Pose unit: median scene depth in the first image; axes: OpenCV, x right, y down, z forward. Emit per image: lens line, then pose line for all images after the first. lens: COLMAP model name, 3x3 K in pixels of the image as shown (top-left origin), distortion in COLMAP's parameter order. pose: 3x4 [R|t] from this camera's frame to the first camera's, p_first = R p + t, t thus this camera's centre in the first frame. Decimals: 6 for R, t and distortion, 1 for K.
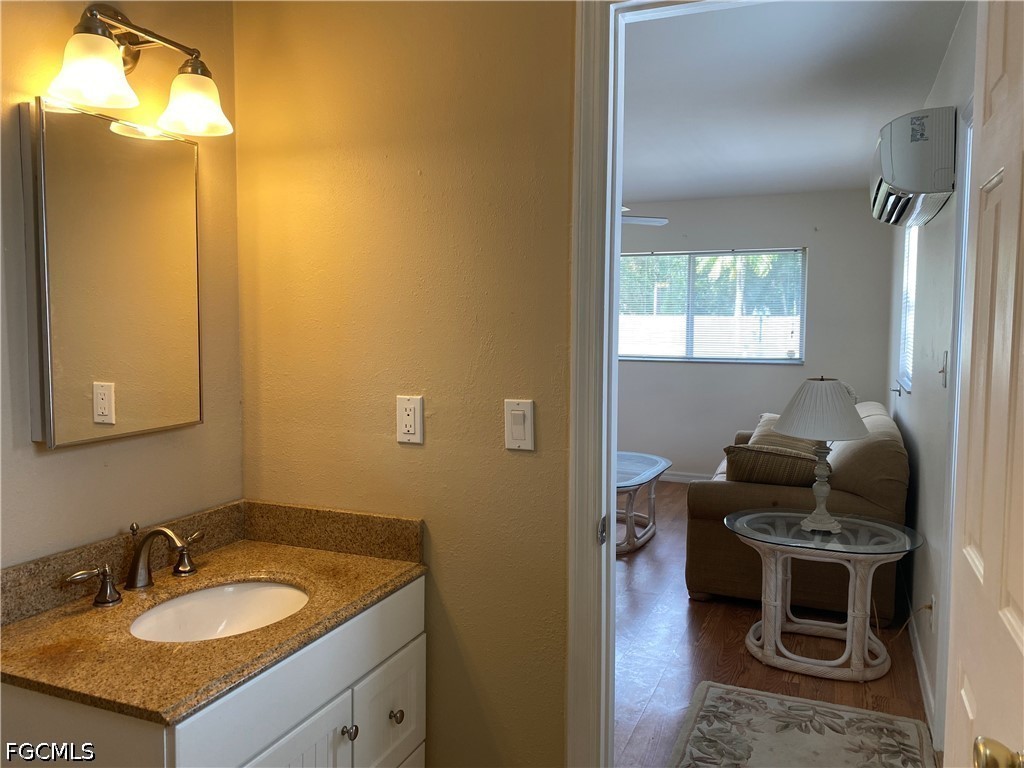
lens RADIAL K [[777.1, 0, 509.4], [0, 777.1, 359.5], [0, 0, 1]] dist [0.008136, -0.000926]
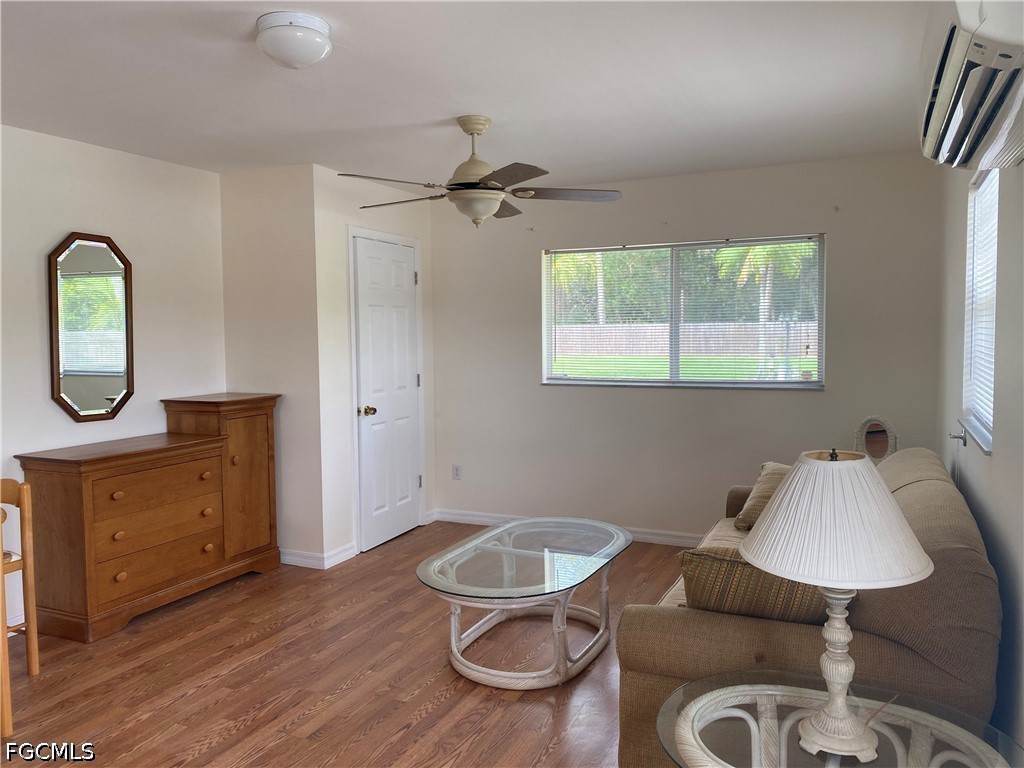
lens RADIAL K [[804.8, 0, 512.9], [0, 804.8, 369.0], [0, 0, 1]] dist [0.063330, -0.081943]
pose [[0.999698, -0.017446, -0.017298, 0.118241], [0.017384, 0.999842, -0.003693, -0.019850], [0.017359, 0.003392, 0.999844, 0.271813]]
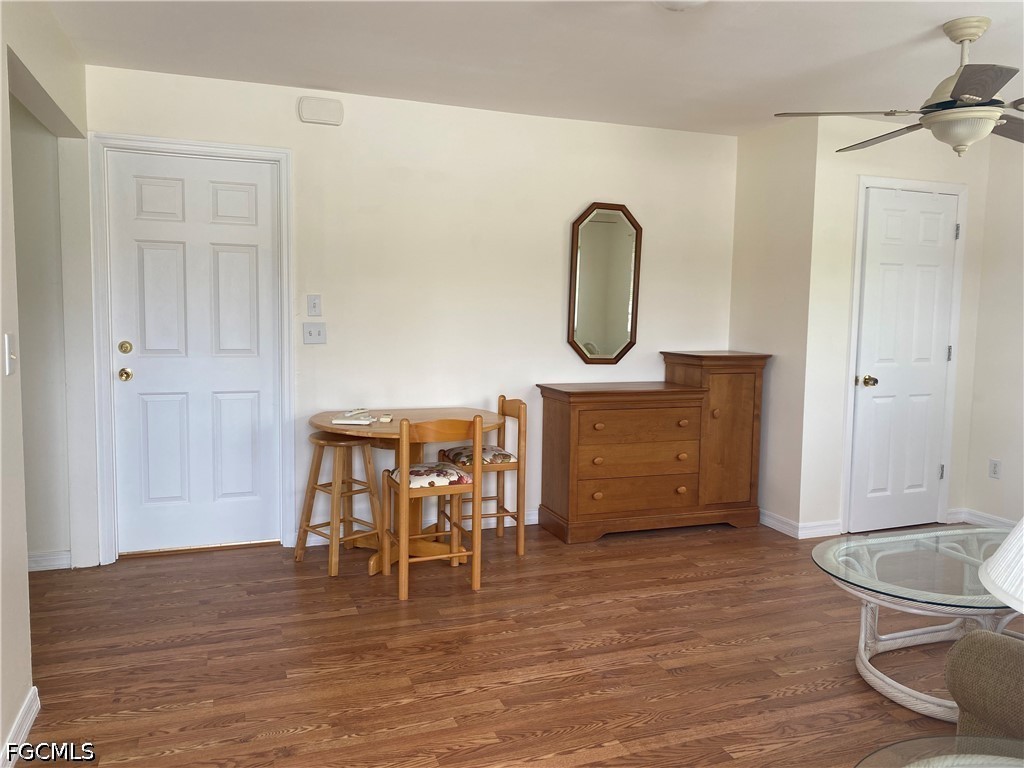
lens RADIAL K [[792.8, 0, 512.0], [0, 792.8, 384.0], [0, 0, 1]] dist [0.067813, -0.108936]
pose [[0.695423, 0.073770, -0.714804, 0.265794], [-0.052031, 0.997275, 0.052302, 0.000136], [0.716715, 0.000820, 0.697366, 0.346704]]
